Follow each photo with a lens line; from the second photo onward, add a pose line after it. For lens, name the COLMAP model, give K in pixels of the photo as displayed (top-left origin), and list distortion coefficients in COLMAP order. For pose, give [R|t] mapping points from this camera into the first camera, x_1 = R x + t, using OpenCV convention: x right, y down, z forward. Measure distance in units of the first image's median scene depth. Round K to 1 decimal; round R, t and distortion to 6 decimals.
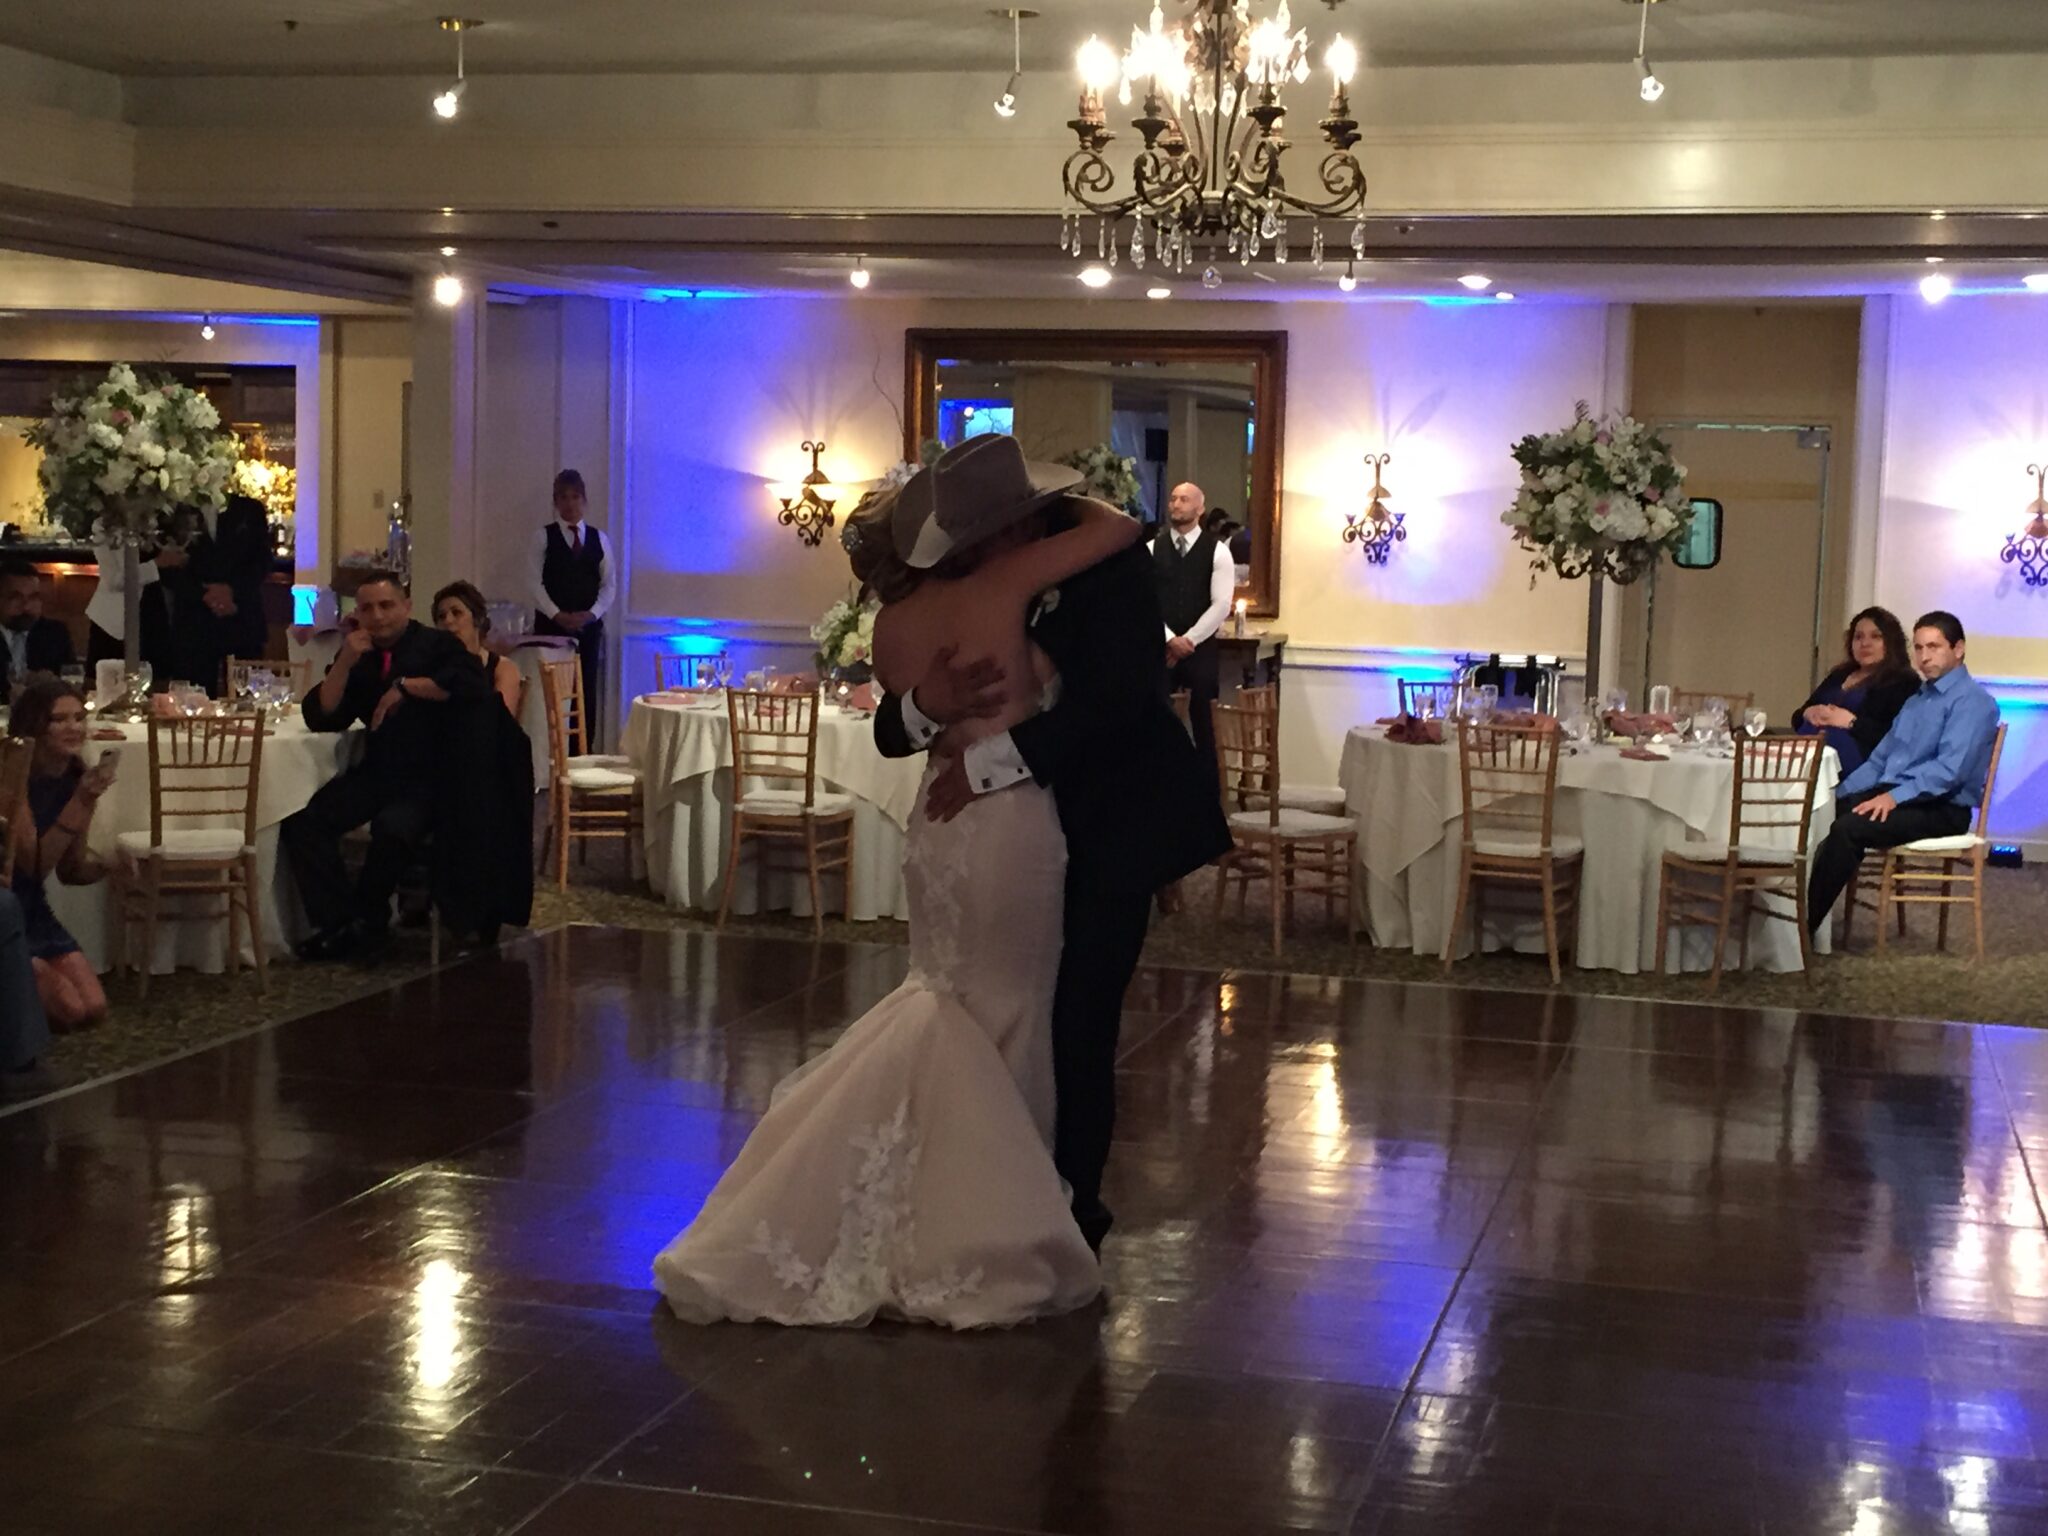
lens RADIAL K [[2865.4, 0, 1024.0], [0, 2865.4, 768.0], [0, 0, 1]] dist [0.041097, 0.073159]
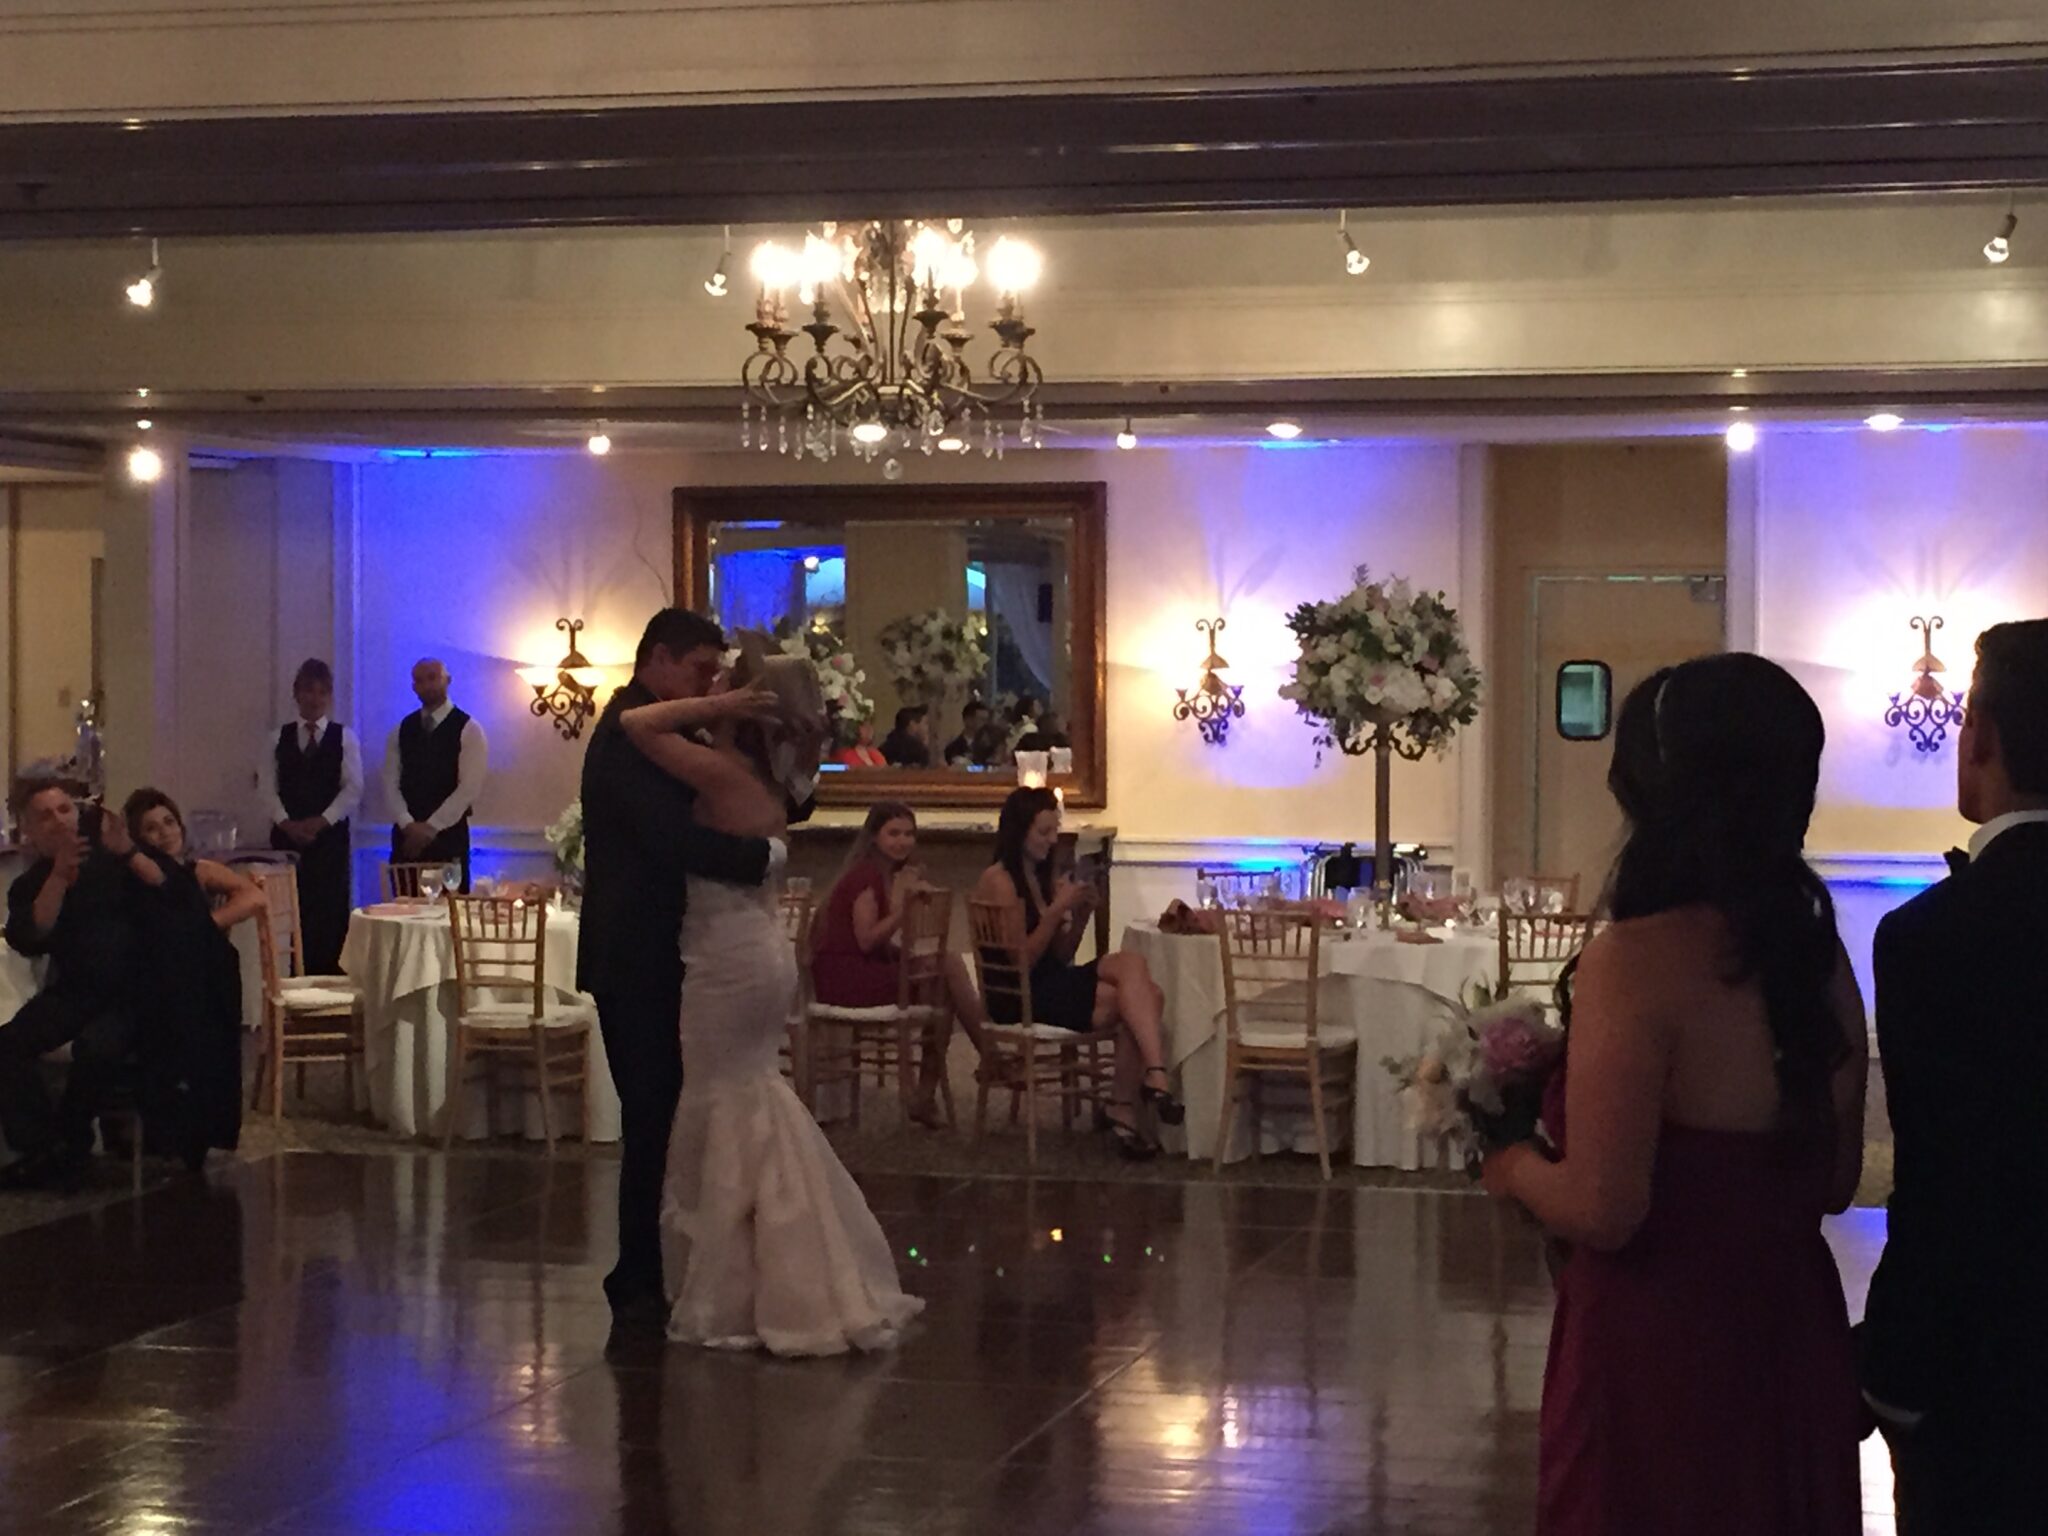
lens RADIAL K [[3942.6, 0, 1024.0], [0, 3942.6, 768.0], [0, 0, 1]] dist [0.065778, -0.249080]
pose [[0.999492, -0.024699, 0.020166, 0.056341], [0.026005, 0.997395, -0.067287, 0.021823], [-0.018452, 0.067777, 0.997530, -0.276905]]
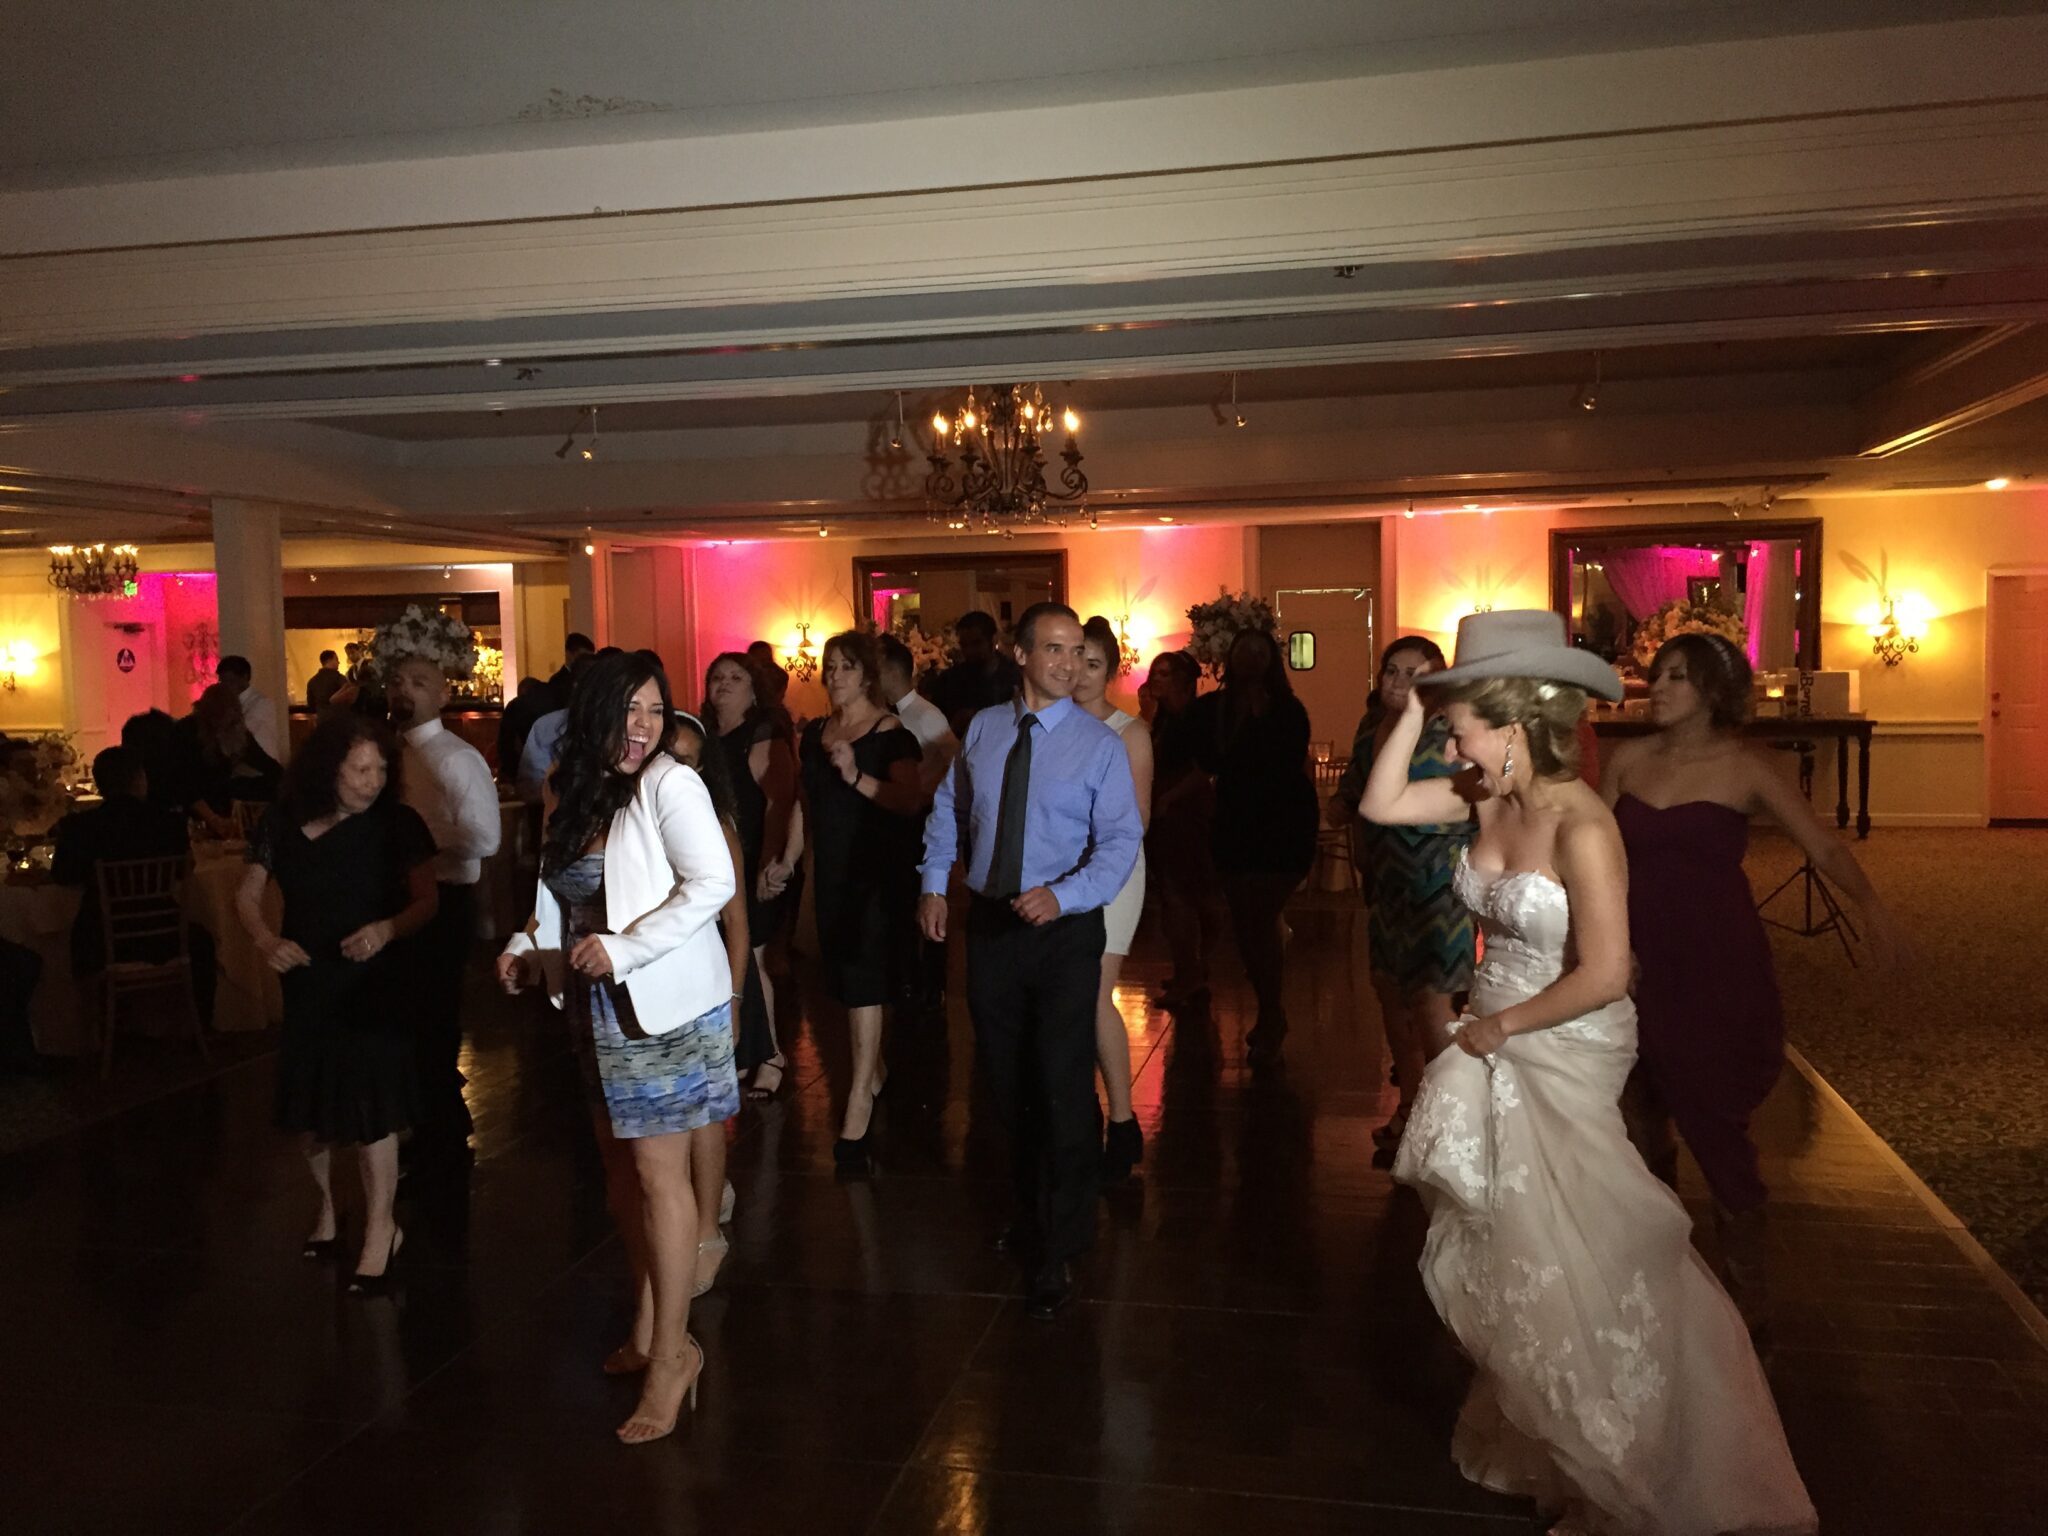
lens RADIAL K [[1719.8, 0, 1024.0], [0, 1719.8, 768.0], [0, 0, 1]] dist [0.010872, 0.001464]
pose [[0.997432, -0.053296, 0.047840, 0.009620], [0.054178, 0.998381, -0.017330, 0.000732], [-0.046839, 0.019878, 0.998705, -0.084188]]
